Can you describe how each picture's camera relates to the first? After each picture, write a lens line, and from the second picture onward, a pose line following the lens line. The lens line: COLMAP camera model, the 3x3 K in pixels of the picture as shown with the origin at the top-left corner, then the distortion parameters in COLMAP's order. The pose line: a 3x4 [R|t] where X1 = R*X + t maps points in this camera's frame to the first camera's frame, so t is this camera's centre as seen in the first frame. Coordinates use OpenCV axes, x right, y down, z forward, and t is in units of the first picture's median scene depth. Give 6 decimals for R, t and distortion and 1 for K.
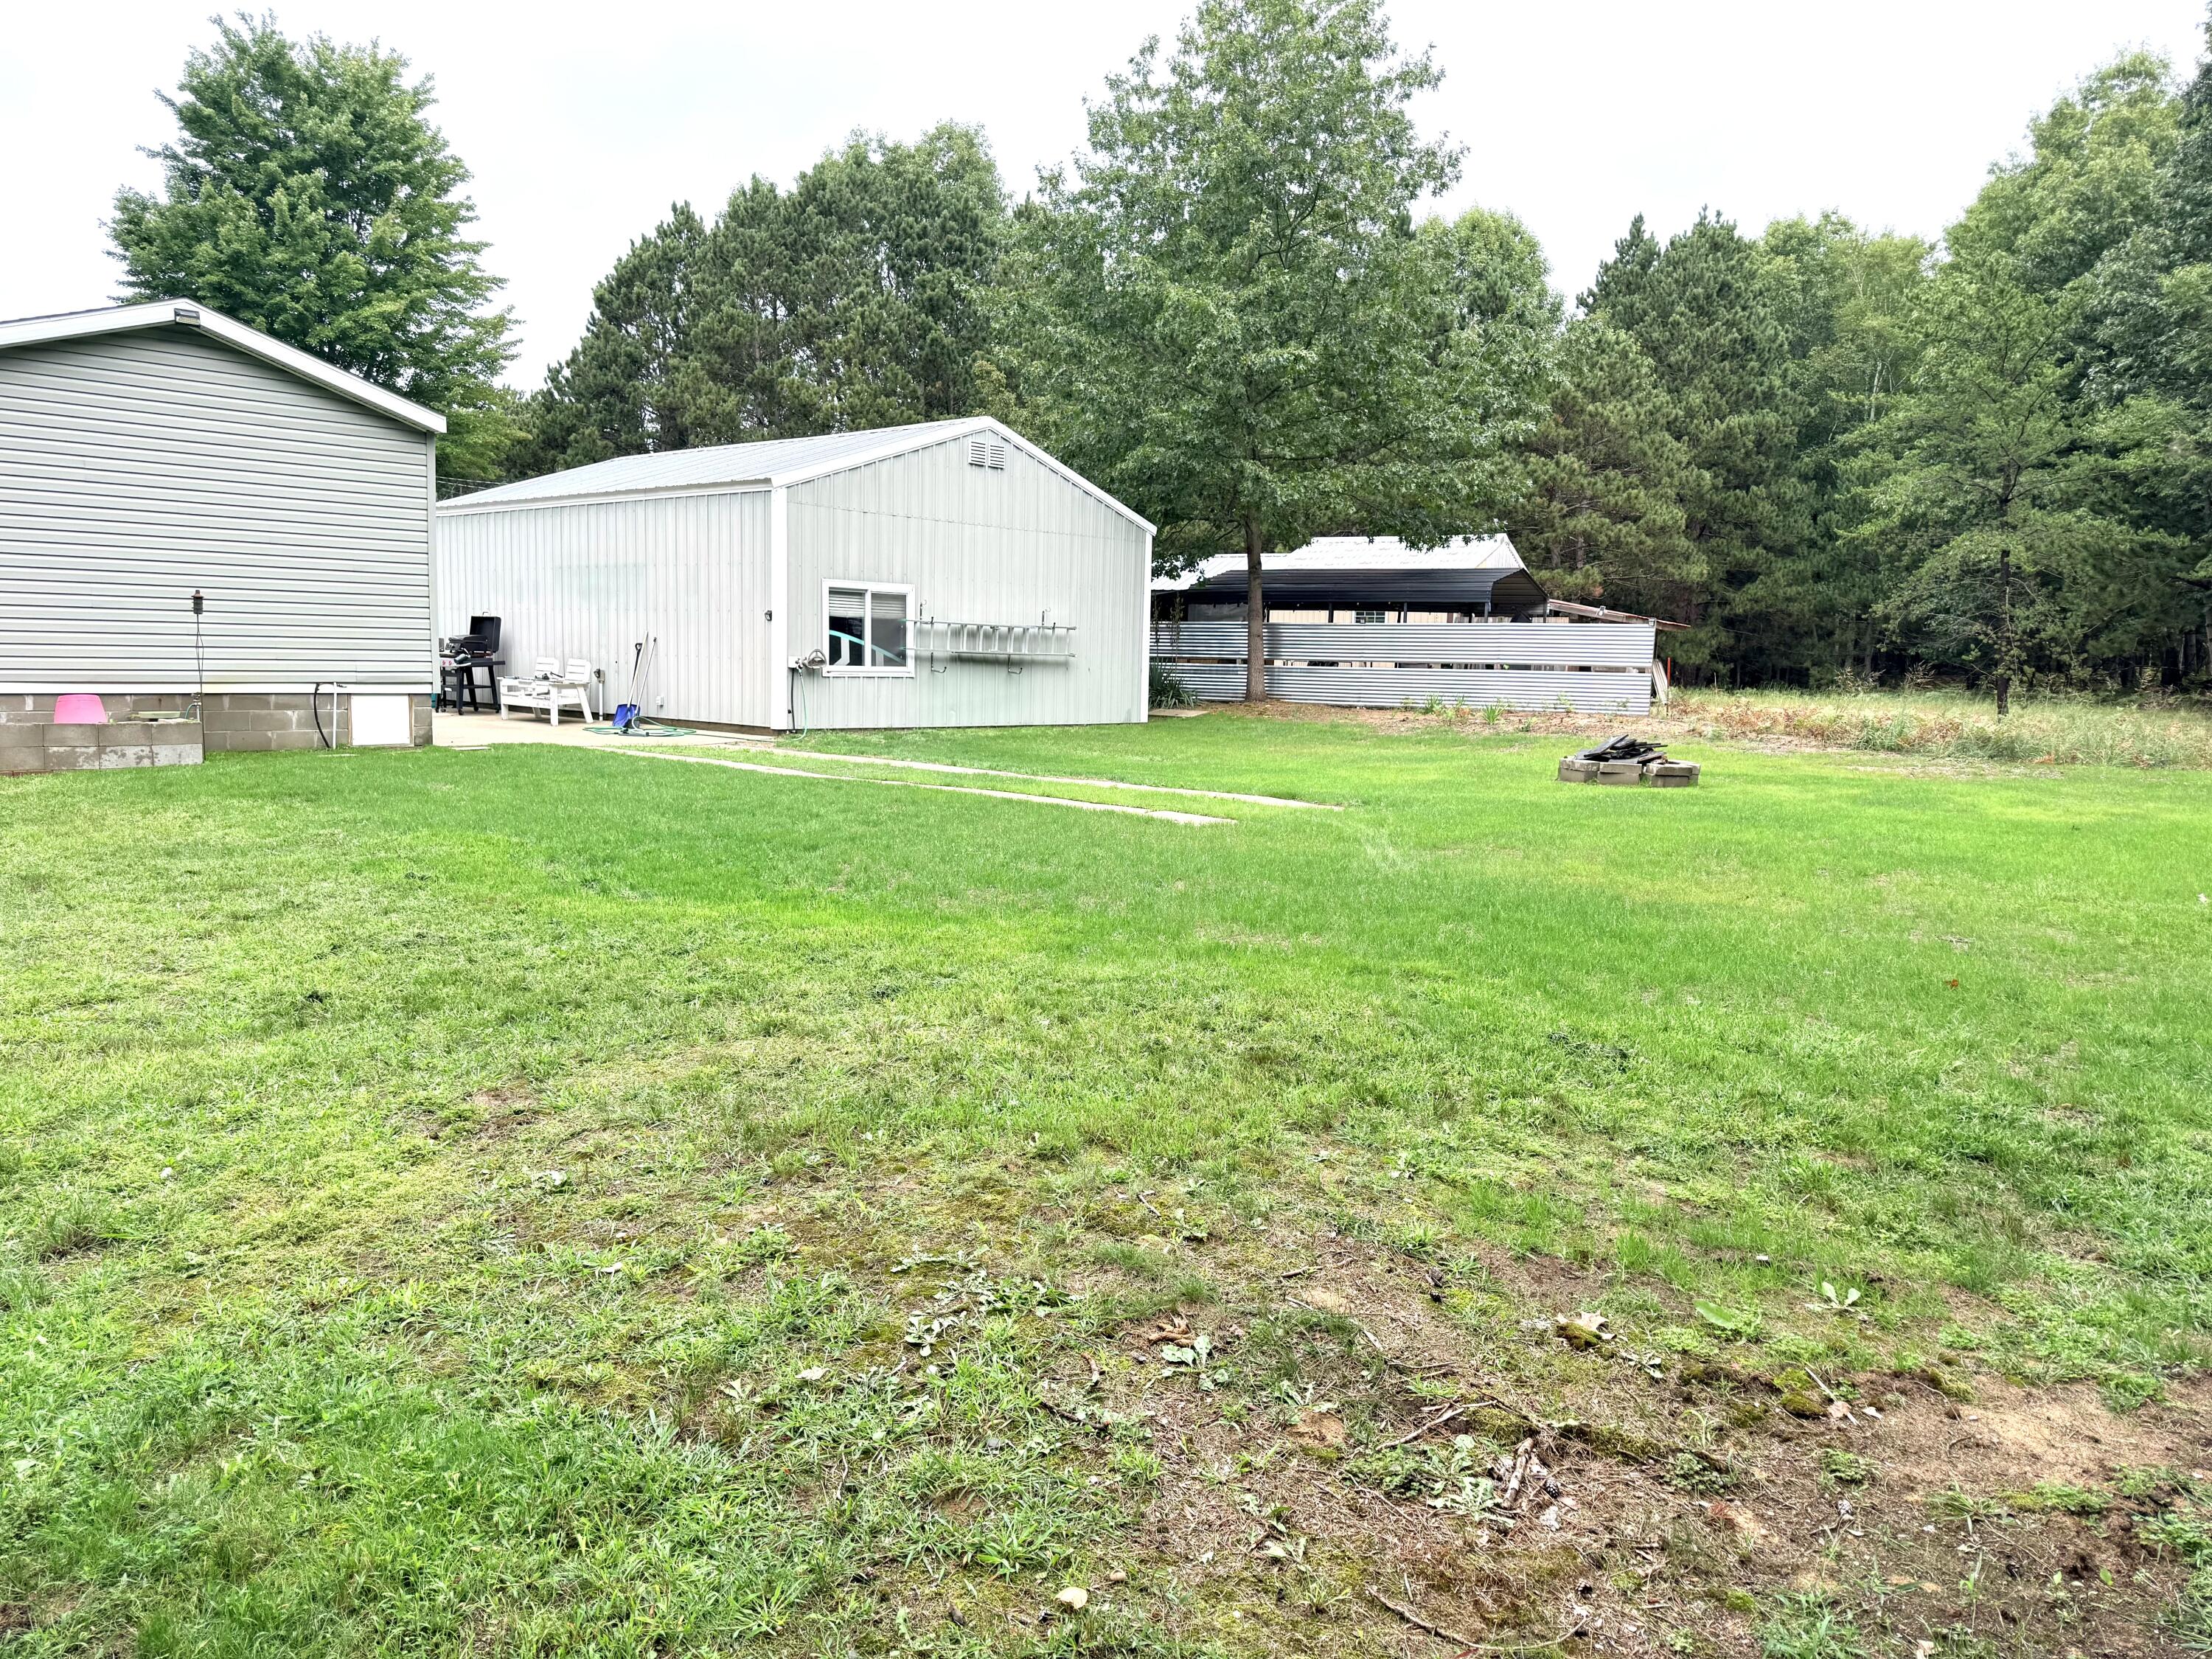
lens RADIAL K [[1598.5, 0, 1104.5], [0, 1598.5, 835.0], [0, 0, 1]] dist [-0.003950, 0.003068]
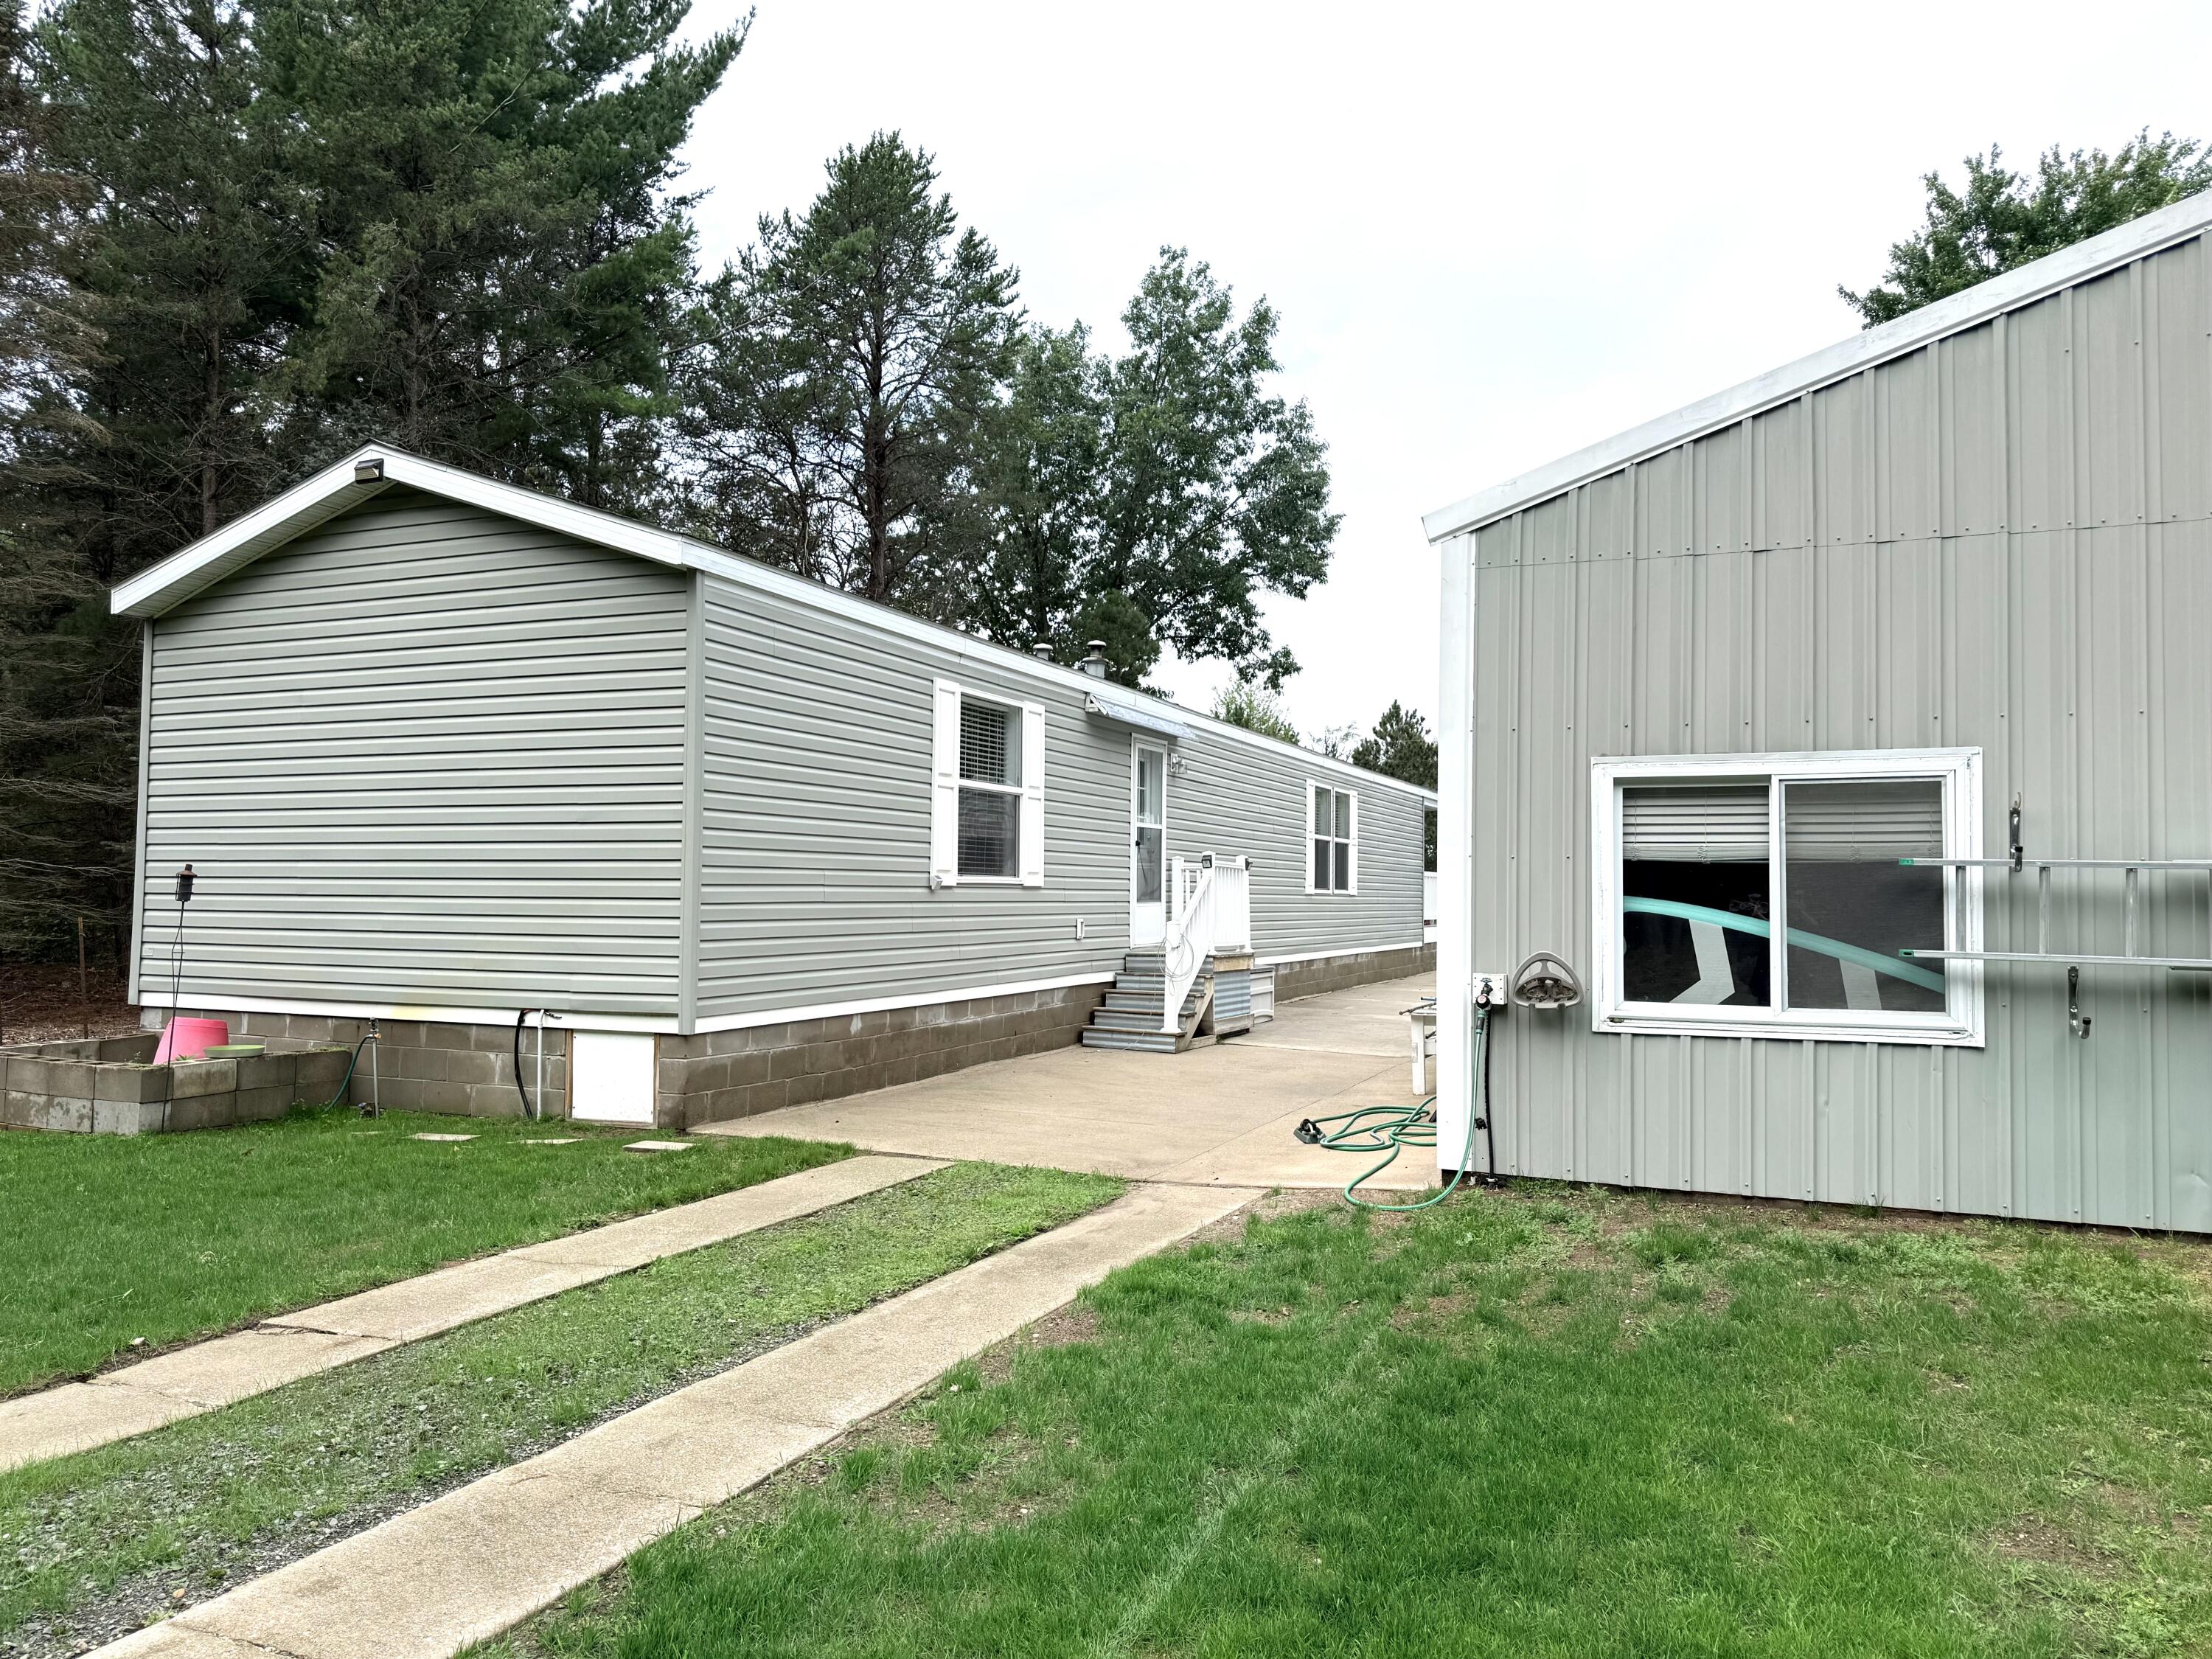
lens RADIAL K [[1598.5, 0, 1104.5], [0, 1598.5, 835.0], [0, 0, 1]] dist [-0.003950, 0.003068]
pose [[0.336238, -0.062401, -0.939708, 0.117142], [-0.106108, 0.988939, -0.103636, -0.094526], [0.935781, 0.134557, 0.325898, 0.781157]]
